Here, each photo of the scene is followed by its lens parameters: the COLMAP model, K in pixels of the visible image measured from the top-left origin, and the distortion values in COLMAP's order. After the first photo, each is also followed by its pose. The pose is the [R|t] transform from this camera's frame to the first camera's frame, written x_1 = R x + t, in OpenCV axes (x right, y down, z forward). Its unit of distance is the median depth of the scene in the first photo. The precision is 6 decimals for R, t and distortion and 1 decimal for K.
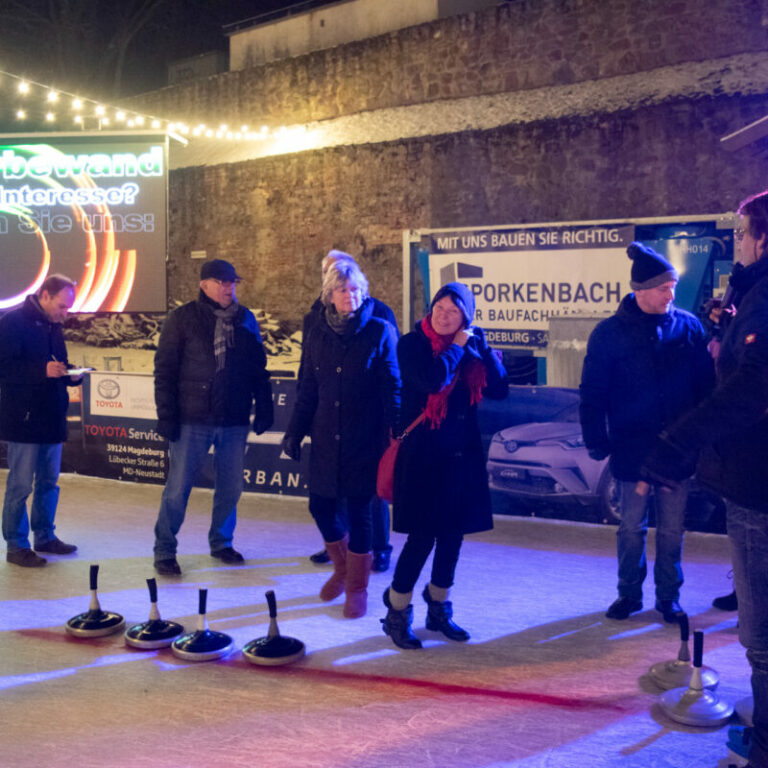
lens RADIAL K [[905.1, 0, 384.0], [0, 905.1, 384.0], [0, 0, 1]] dist [-0.100845, 0.033476]
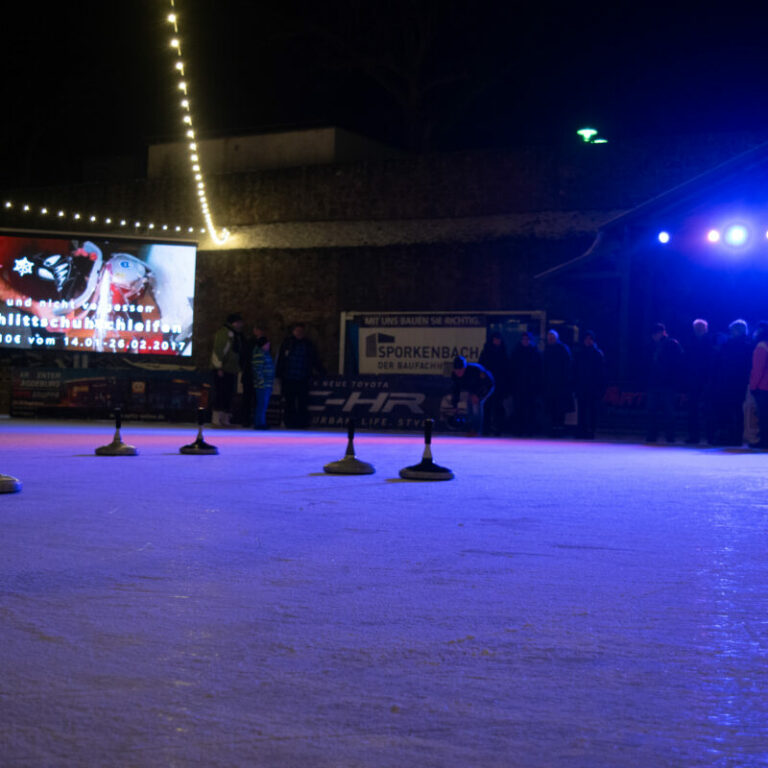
lens RADIAL K [[1139.2, 0, 384.0], [0, 1139.2, 384.0], [0, 0, 1]] dist [-0.060118, -0.063196]
pose [[0.972300, 0.038998, 0.230458, -0.285134], [-0.012685, 0.993334, -0.114572, 0.144479], [-0.233390, 0.108475, 0.966314, -0.737079]]
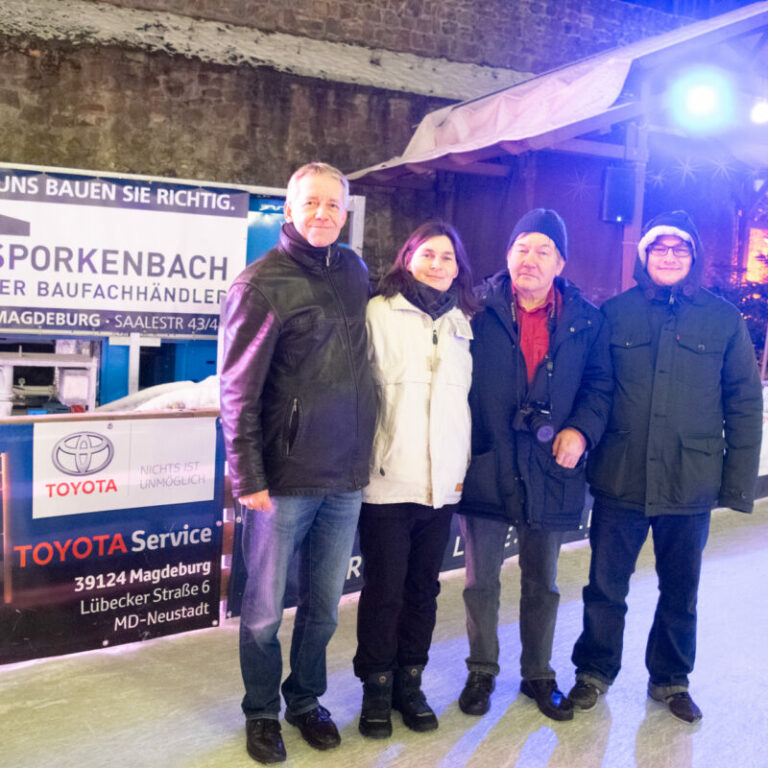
lens RADIAL K [[905.1, 0, 384.0], [0, 905.1, 384.0], [0, 0, 1]] dist [-0.100845, 0.033476]
pose [[0.448532, -0.061098, 0.891676, -0.298339], [0.027719, 0.998132, 0.054449, -0.022959], [-0.893337, 0.000294, 0.449388, 0.317170]]
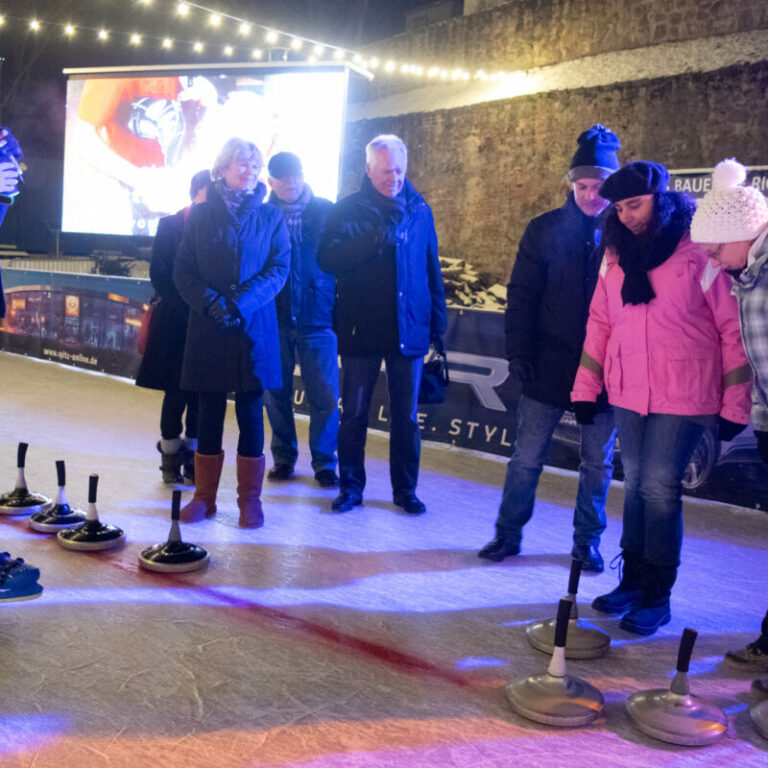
lens RADIAL K [[905.1, 0, 384.0], [0, 905.1, 384.0], [0, 0, 1]] dist [-0.100845, 0.033476]
pose [[0.954137, 0.097065, -0.283198, 0.083102], [-0.087738, 0.995105, 0.045465, 0.015855], [0.286225, -0.018533, 0.957983, 0.048428]]
